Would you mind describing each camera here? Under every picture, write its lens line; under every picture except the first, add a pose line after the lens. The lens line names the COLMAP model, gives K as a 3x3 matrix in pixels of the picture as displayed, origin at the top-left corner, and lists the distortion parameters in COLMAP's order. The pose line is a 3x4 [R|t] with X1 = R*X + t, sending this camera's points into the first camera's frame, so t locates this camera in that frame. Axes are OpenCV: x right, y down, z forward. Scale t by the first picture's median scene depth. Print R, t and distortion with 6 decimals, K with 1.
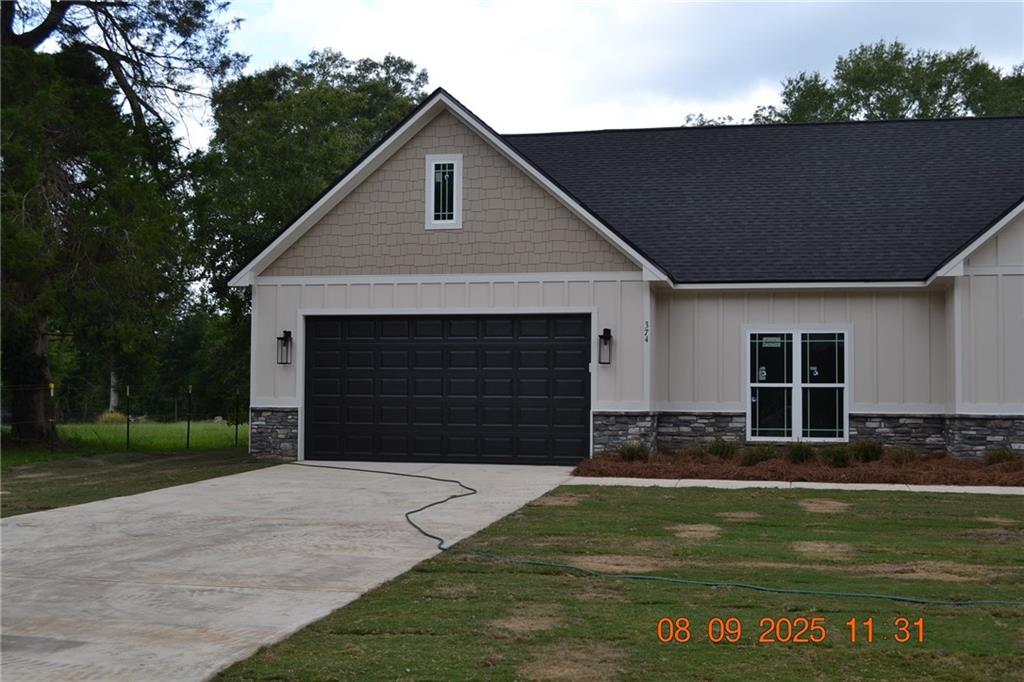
lens RADIAL K [[1110.9, 0, 512.0], [0, 1110.9, 341.0], [0, 0, 1]] dist [0.066026, -0.527113]
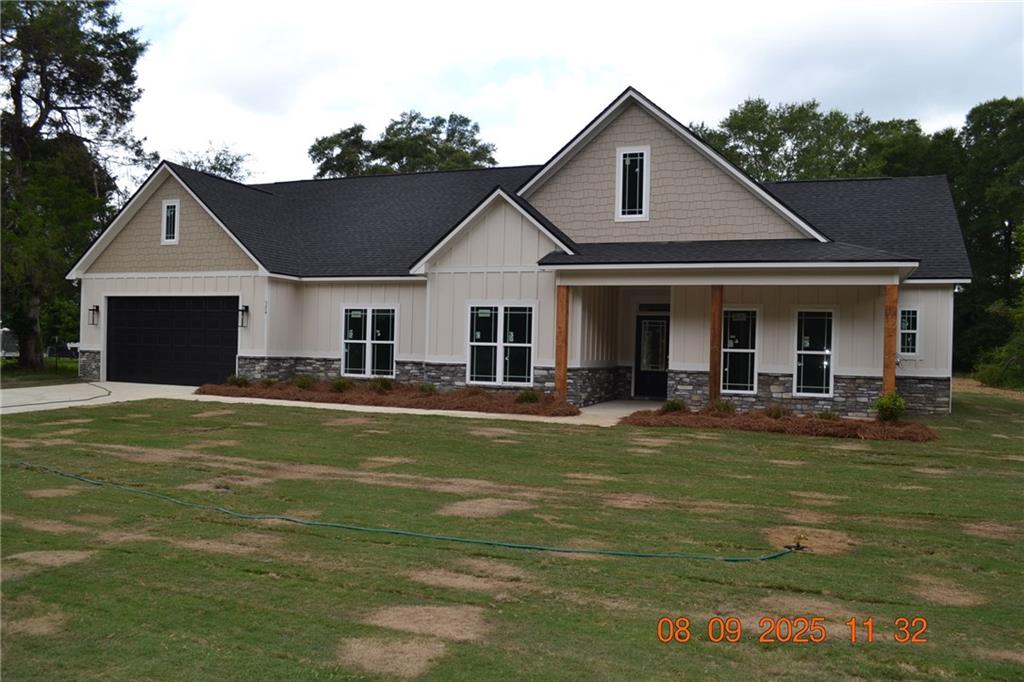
lens RADIAL K [[823.2, 0, 512.0], [0, 823.2, 341.0], [0, 0, 1]] dist [-0.084638, 0.004638]
pose [[0.987084, 0.016037, -0.159396, 0.637043], [-0.011254, 0.999460, 0.030865, 0.000227], [0.159805, -0.028673, 0.986732, -0.117856]]
